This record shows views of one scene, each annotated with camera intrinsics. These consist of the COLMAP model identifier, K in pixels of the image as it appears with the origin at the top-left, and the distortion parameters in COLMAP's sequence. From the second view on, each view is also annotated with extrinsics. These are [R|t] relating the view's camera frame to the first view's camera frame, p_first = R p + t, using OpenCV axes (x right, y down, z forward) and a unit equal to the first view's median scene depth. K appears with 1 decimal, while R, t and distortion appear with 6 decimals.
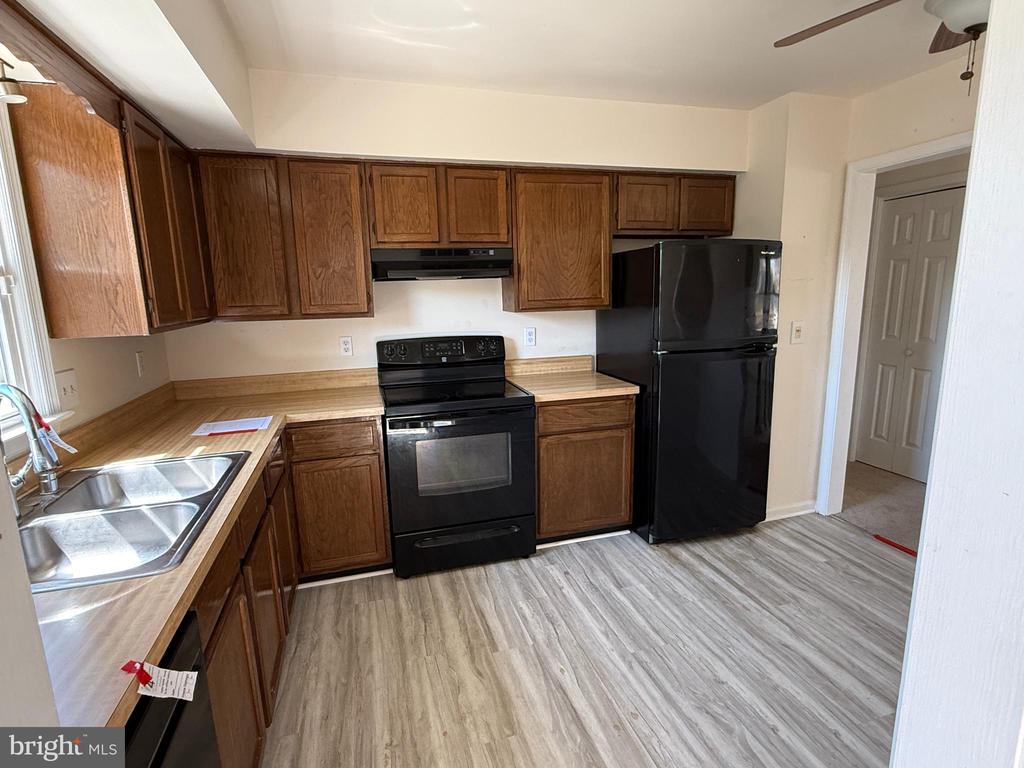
lens RADIAL K [[520.0, 0, 512.8], [0, 520.0, 382.6], [0, 0, 1]] dist [0.020711, 0.000509]
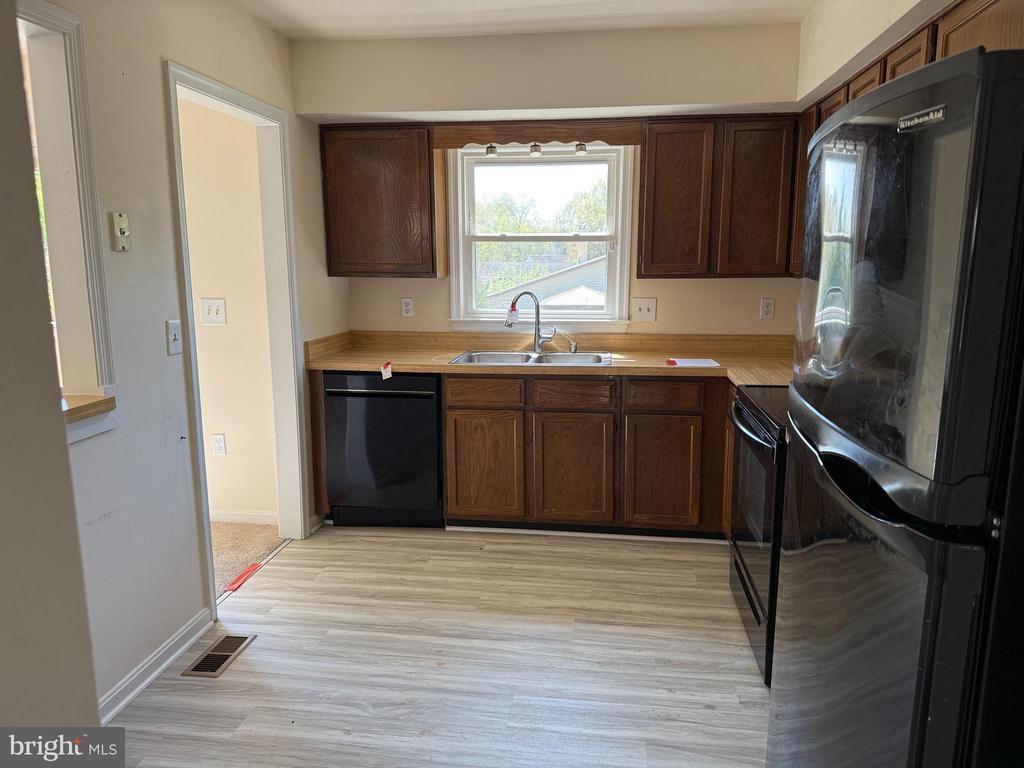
lens RADIAL K [[727.7, 0, 512.1], [0, 727.7, 384.9], [0, 0, 1]] dist [-0.005371, -0.002912]
pose [[-0.411350, 0.177410, -0.894045, 1.309826], [-0.166210, 0.949829, 0.264952, -0.269097], [0.896195, 0.257588, -0.361225, 1.462045]]
